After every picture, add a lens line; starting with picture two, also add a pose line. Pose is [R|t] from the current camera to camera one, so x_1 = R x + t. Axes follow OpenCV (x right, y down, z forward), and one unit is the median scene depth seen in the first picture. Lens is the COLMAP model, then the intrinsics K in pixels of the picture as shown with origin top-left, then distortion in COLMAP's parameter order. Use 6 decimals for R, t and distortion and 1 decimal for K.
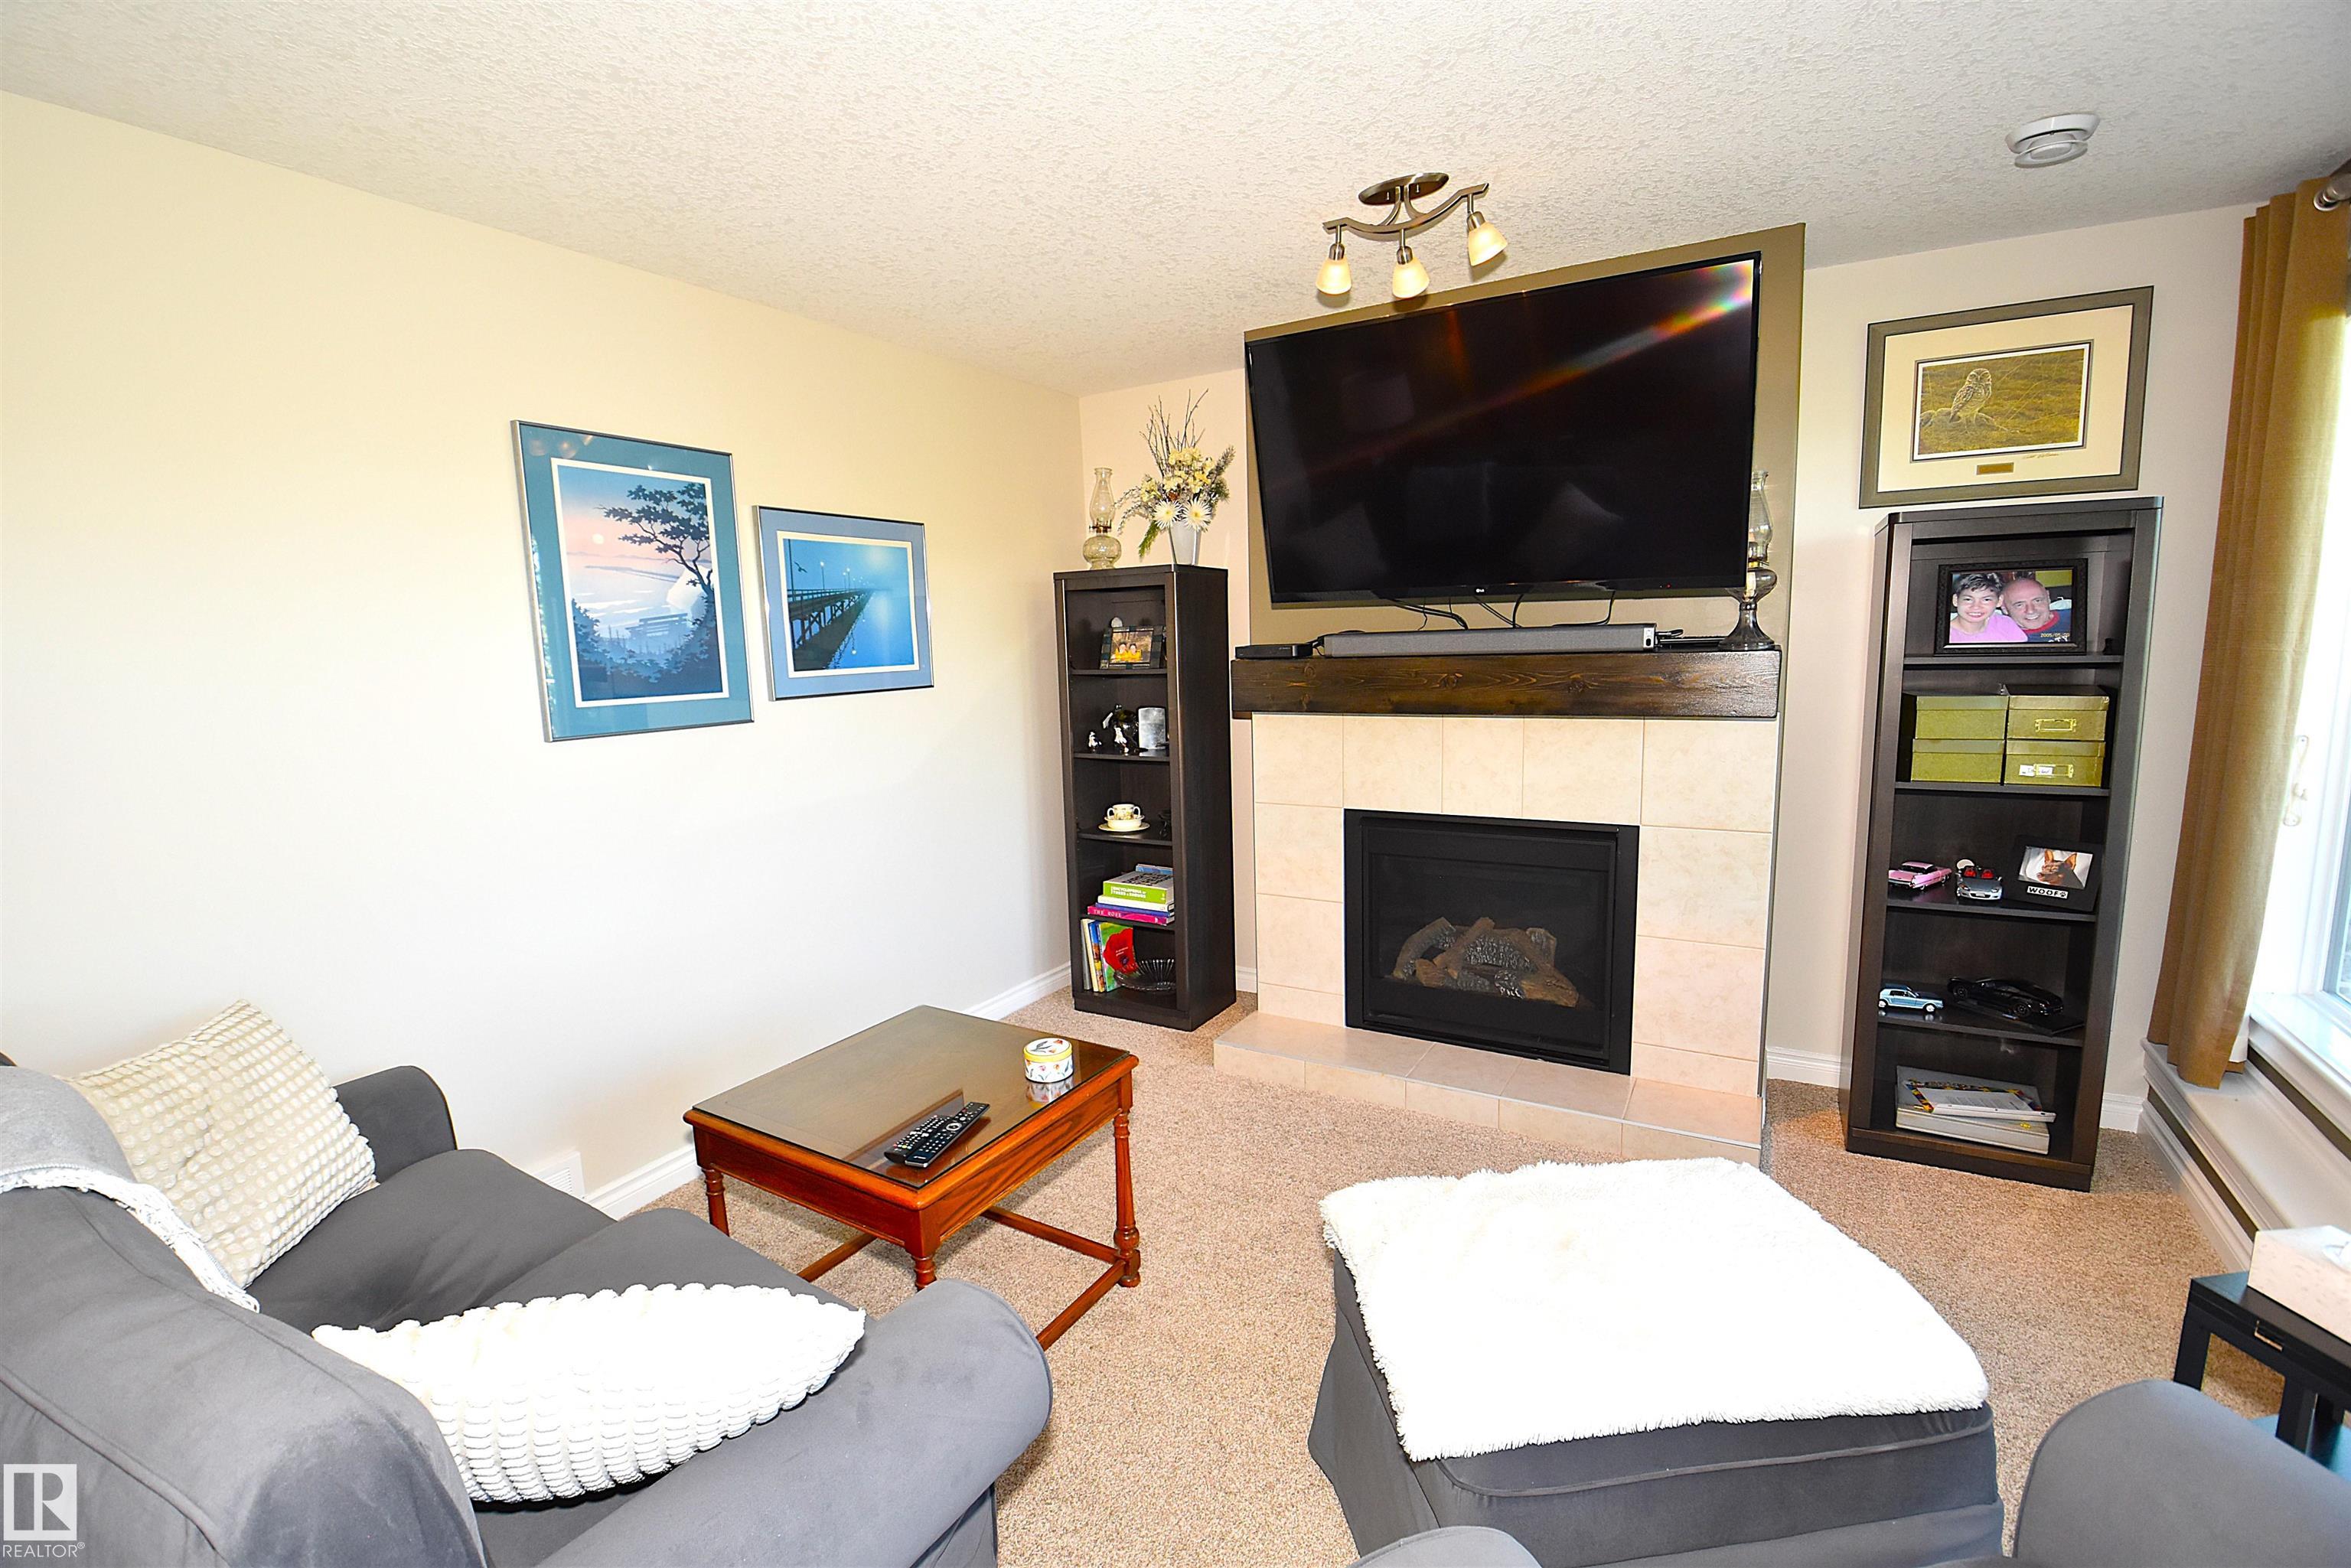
lens RADIAL K [[1035.4, 0, 1130.9], [0, 1035.4, 777.5], [0, 0, 1]] dist [0.035753, -0.000257]
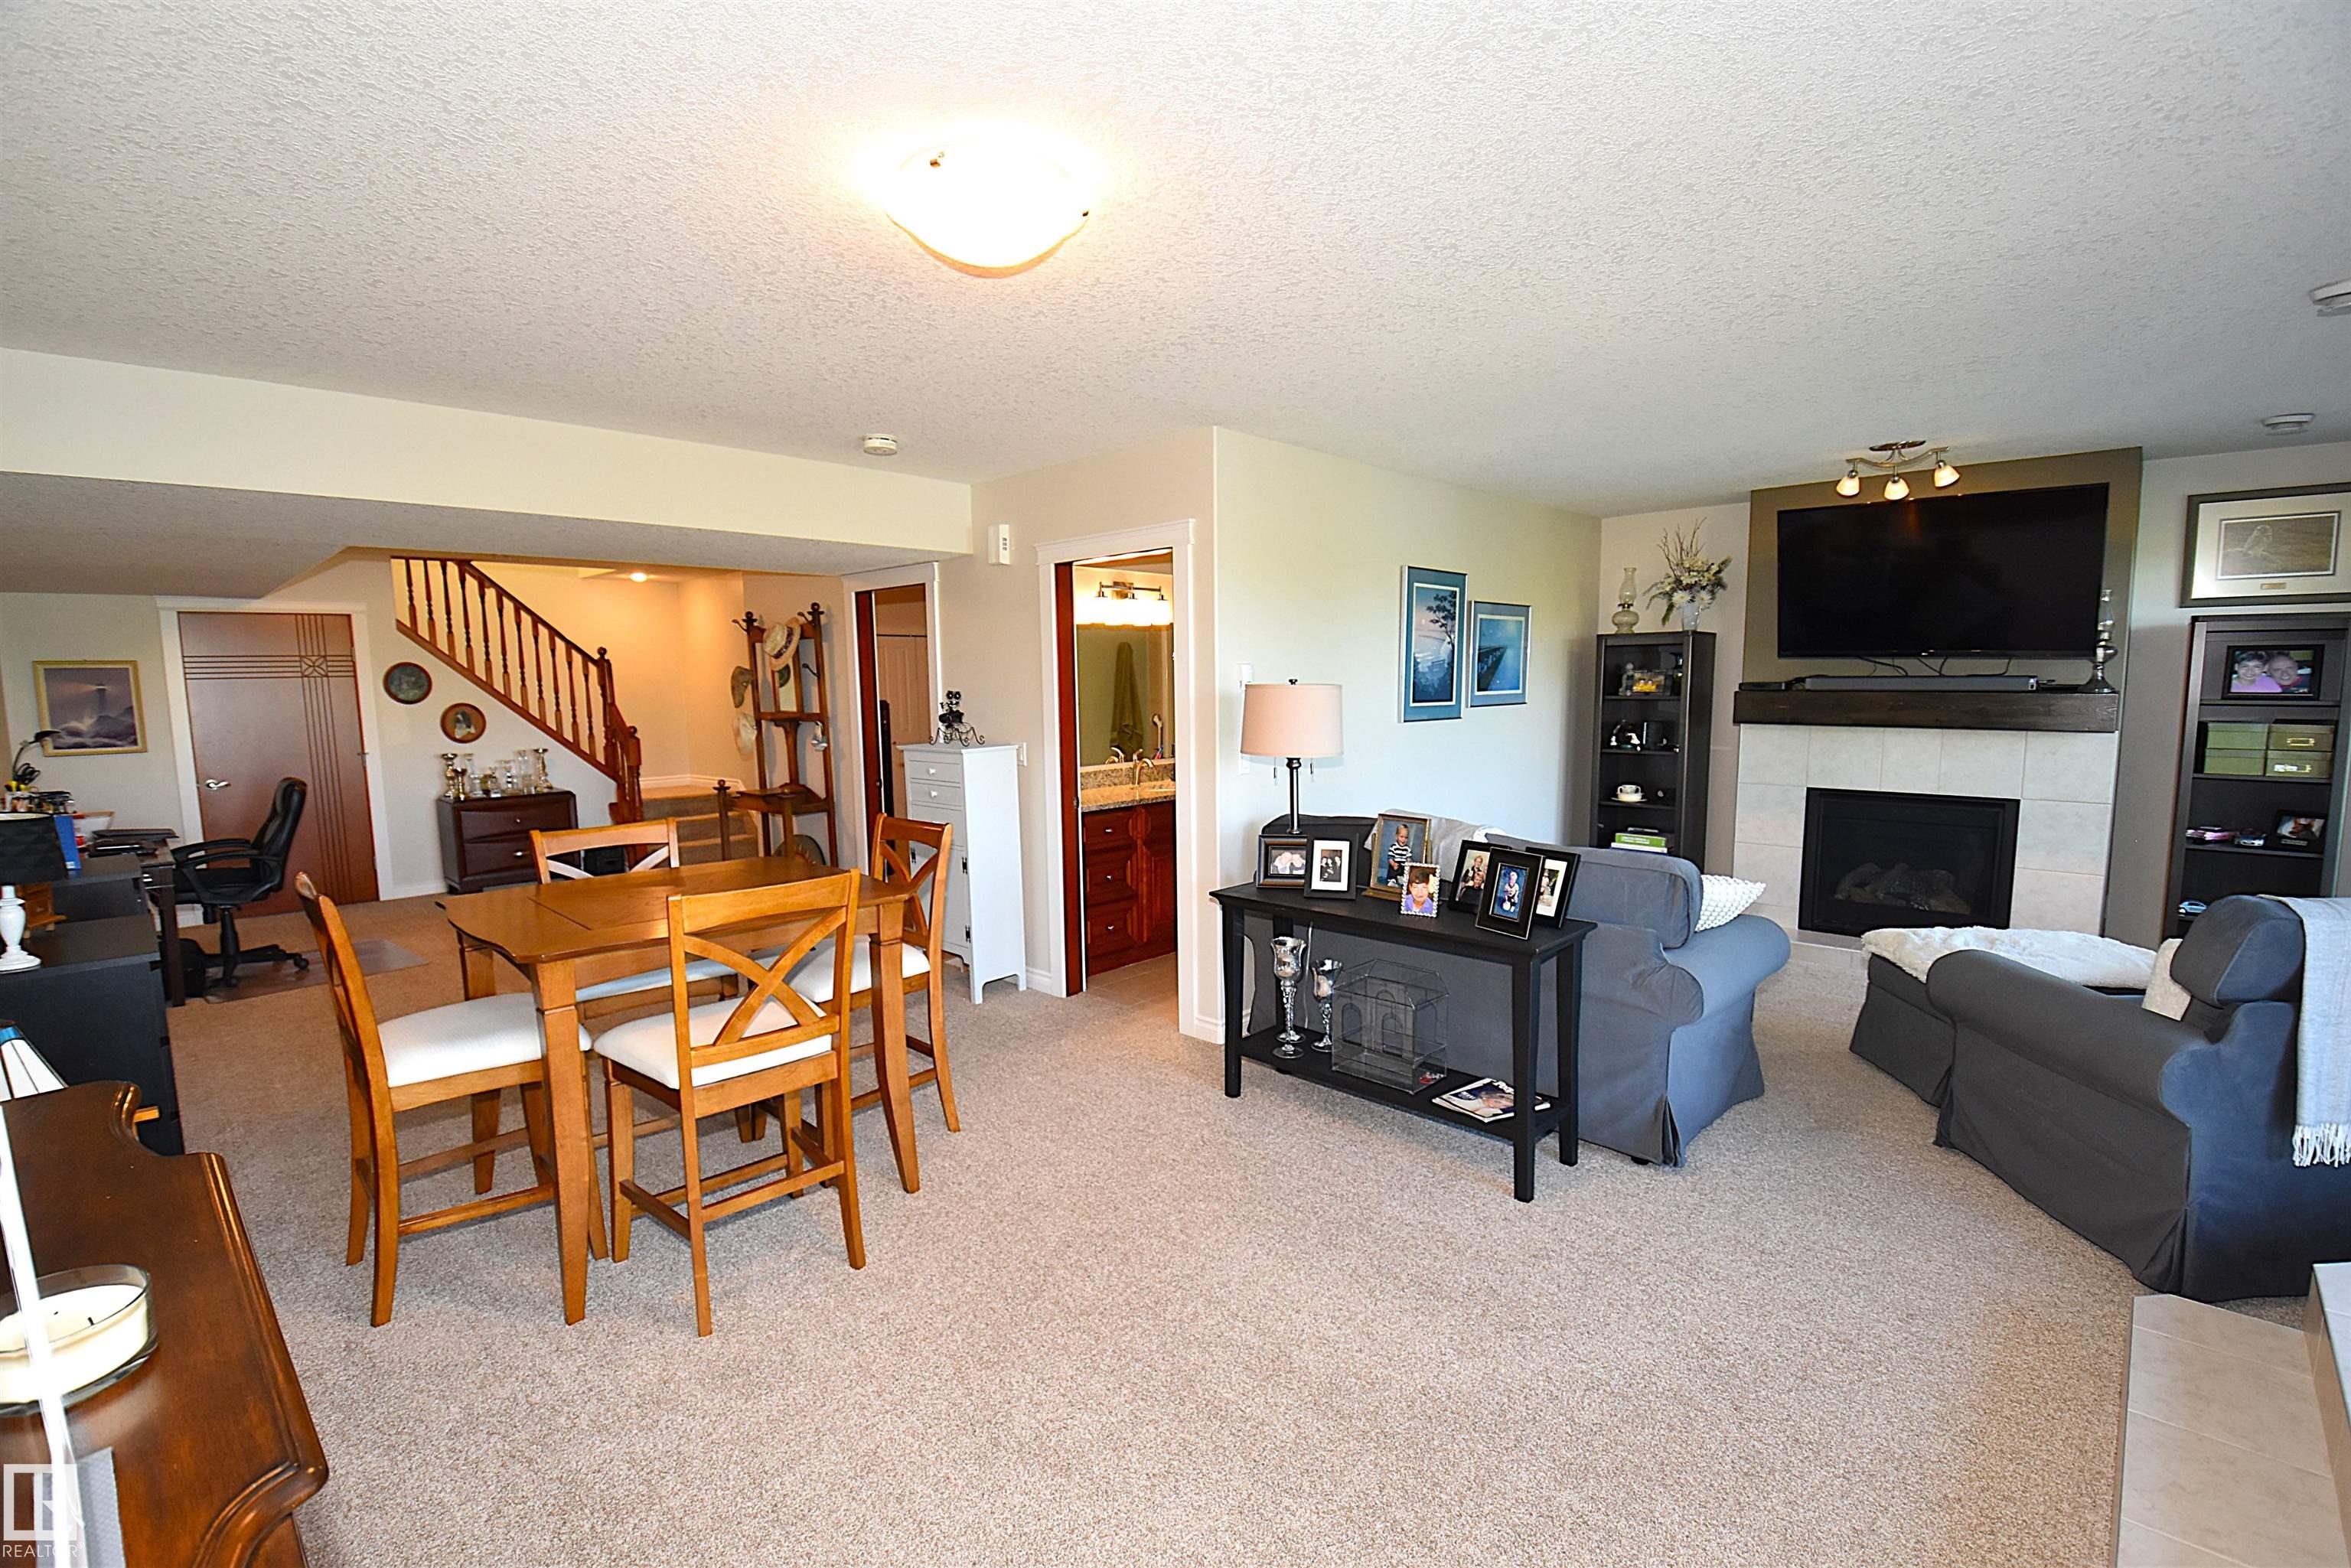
lens RADIAL K [[1047.1, 0, 1159.0], [0, 1047.1, 795.7], [0, 0, 1]] dist [-0.001481, -0.000572]
pose [[0.978114, 0.043546, -0.203463, -0.518151], [-0.046561, 0.998865, -0.010056, 0.125968], [0.202794, 0.019310, 0.979031, -0.911597]]
